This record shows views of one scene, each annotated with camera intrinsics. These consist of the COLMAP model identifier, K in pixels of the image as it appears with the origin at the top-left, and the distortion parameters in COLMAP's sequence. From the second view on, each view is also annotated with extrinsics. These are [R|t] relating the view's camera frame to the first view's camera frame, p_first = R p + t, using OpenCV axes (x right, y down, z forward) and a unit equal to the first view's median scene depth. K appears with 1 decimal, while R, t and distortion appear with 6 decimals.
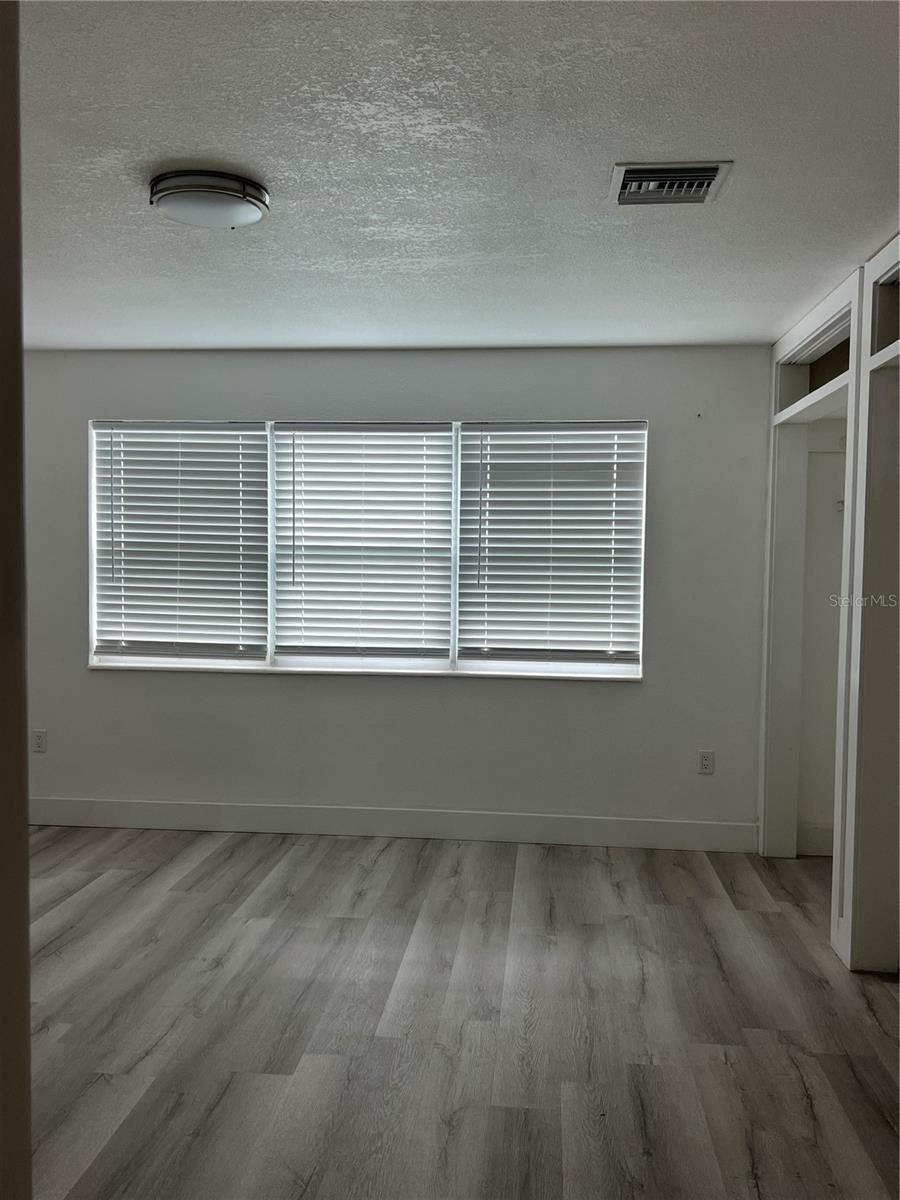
lens RADIAL K [[1024.4, 0, 450.0], [0, 1024.4, 600.0], [0, 0, 1]] dist [0.079802, -0.096606]
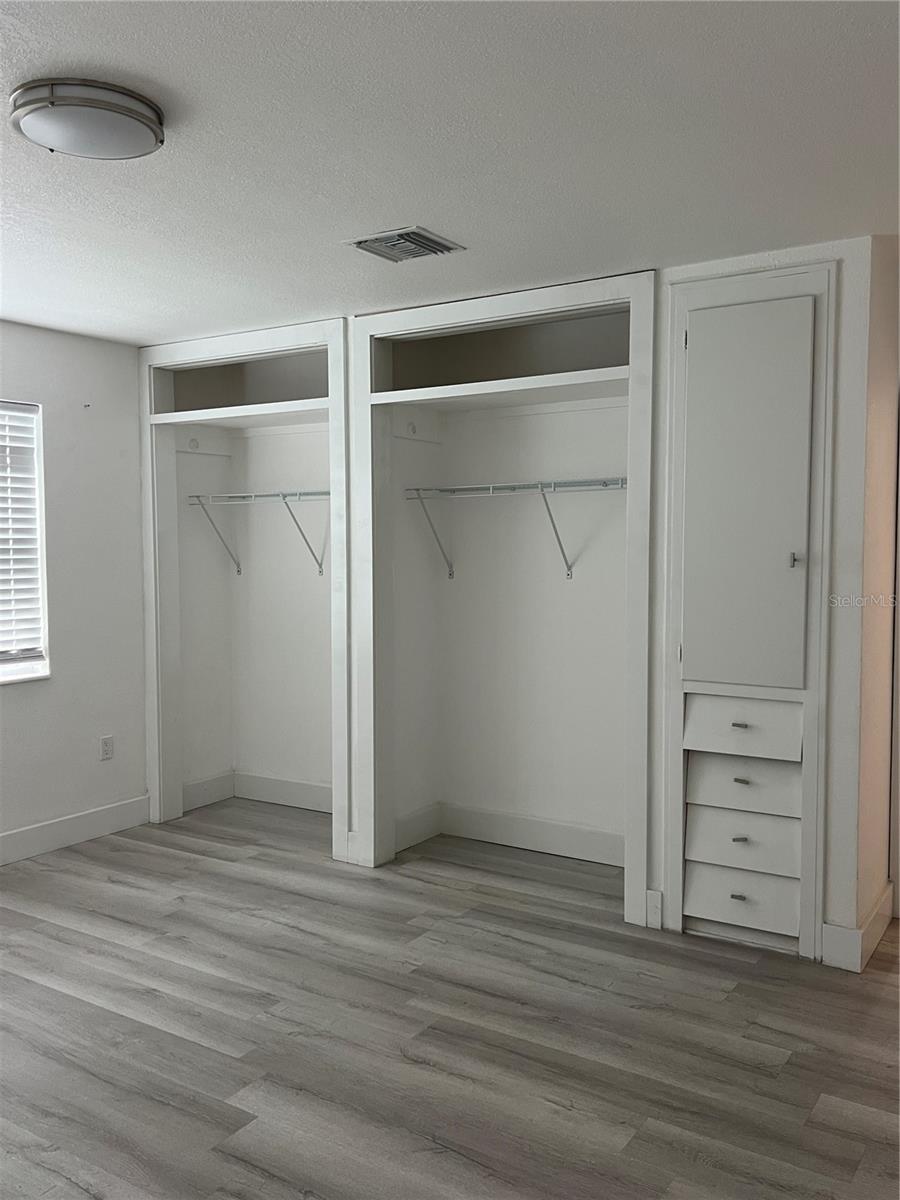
lens RADIAL K [[1101.8, 0, 335.9], [0, 1101.8, 597.8], [0, 0, 1]] dist [-0.004871, 0.081818]
pose [[0.472172, -0.063301, 0.879231, -0.698746], [0.044437, 0.997859, 0.047978, -0.038672], [-0.880386, 0.016416, 0.473974, 0.332058]]
